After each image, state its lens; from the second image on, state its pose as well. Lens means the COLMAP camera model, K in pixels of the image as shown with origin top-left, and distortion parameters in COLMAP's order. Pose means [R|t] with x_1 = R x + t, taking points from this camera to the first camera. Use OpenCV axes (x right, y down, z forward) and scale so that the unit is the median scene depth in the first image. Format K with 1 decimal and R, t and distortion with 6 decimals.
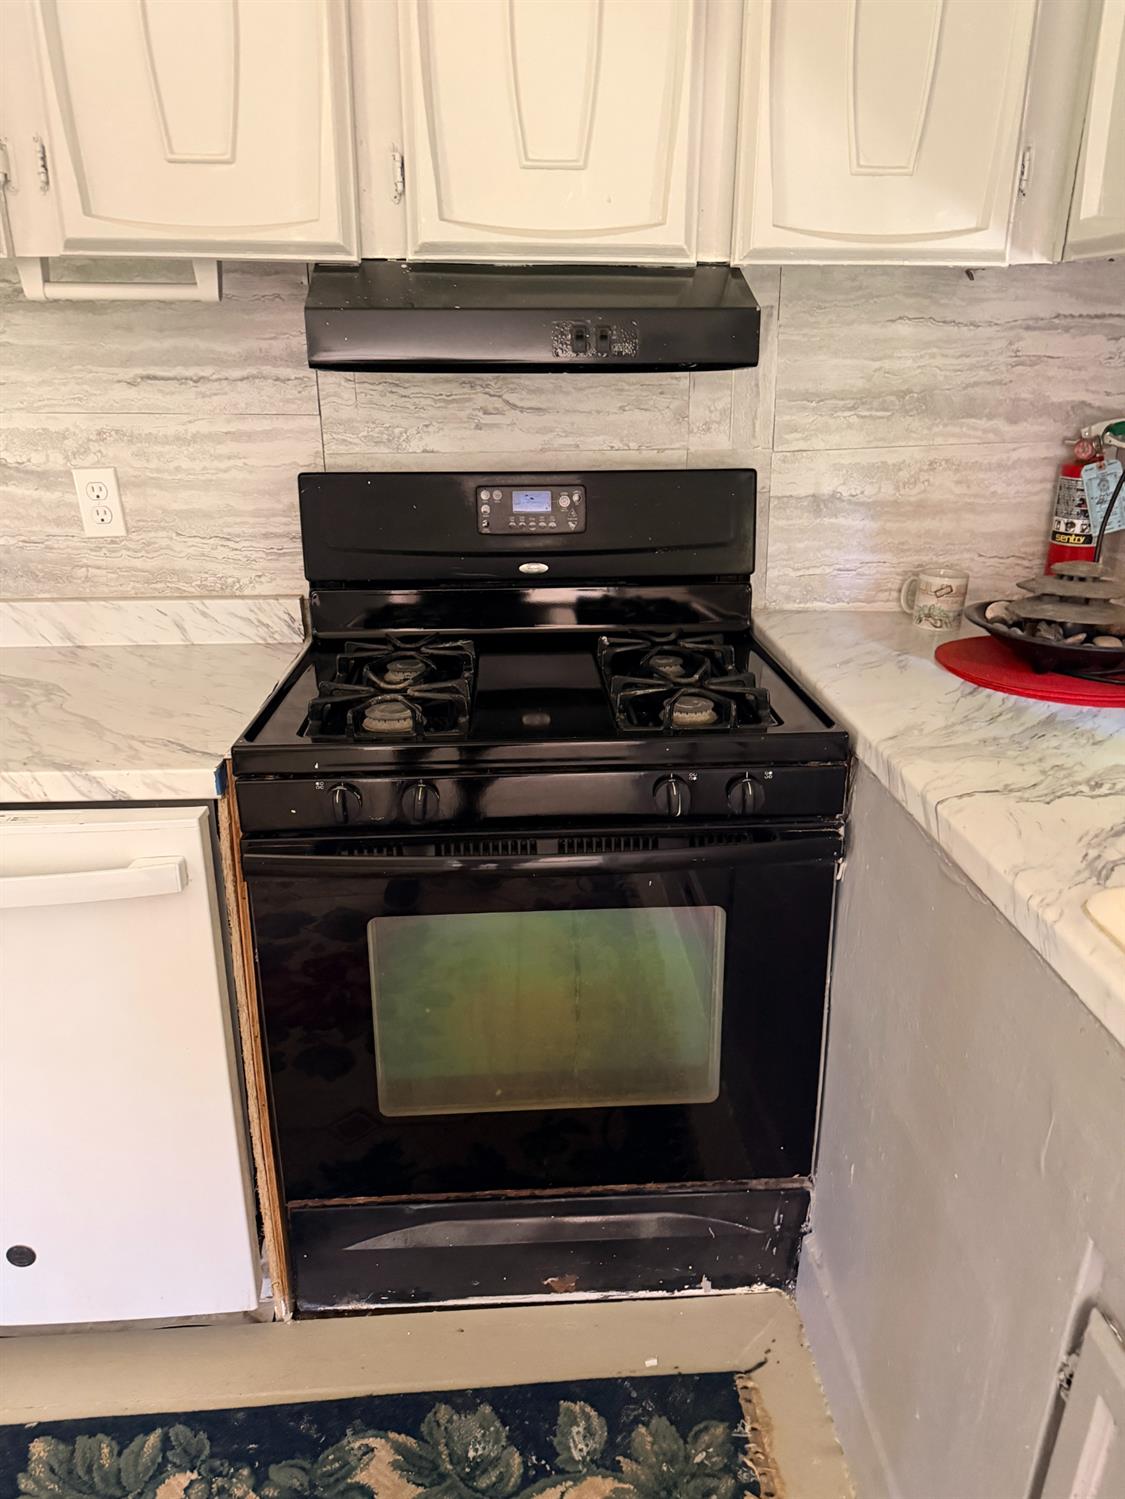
lens RADIAL K [[1057.9, 0, 563.9], [0, 1057.9, 738.4], [0, 0, 1]] dist [0.034146, -0.049547]
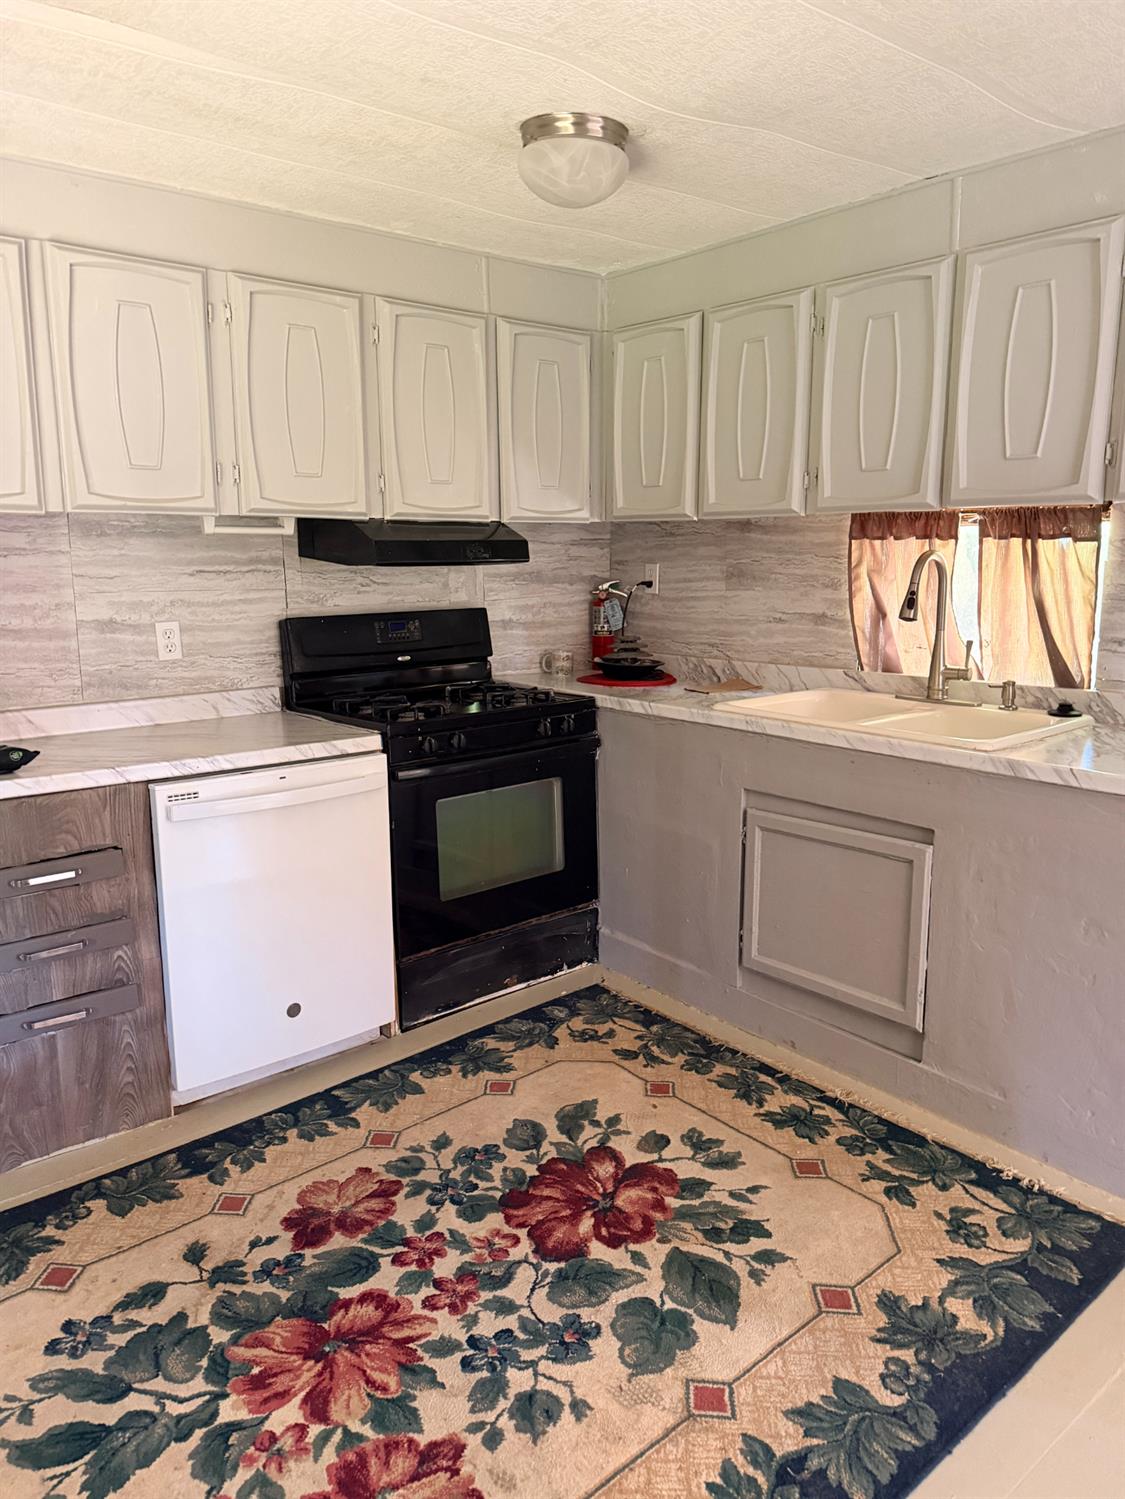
lens RADIAL K [[1040.0, 0, 571.2], [0, 1040.0, 725.7], [0, 0, 1]] dist [0.098378, -0.169306]
pose [[0.802531, -0.106408, 0.587044, -0.932907], [0.211317, 0.970875, -0.112905, 0.247762], [-0.557933, 0.214662, 0.801643, -0.720886]]
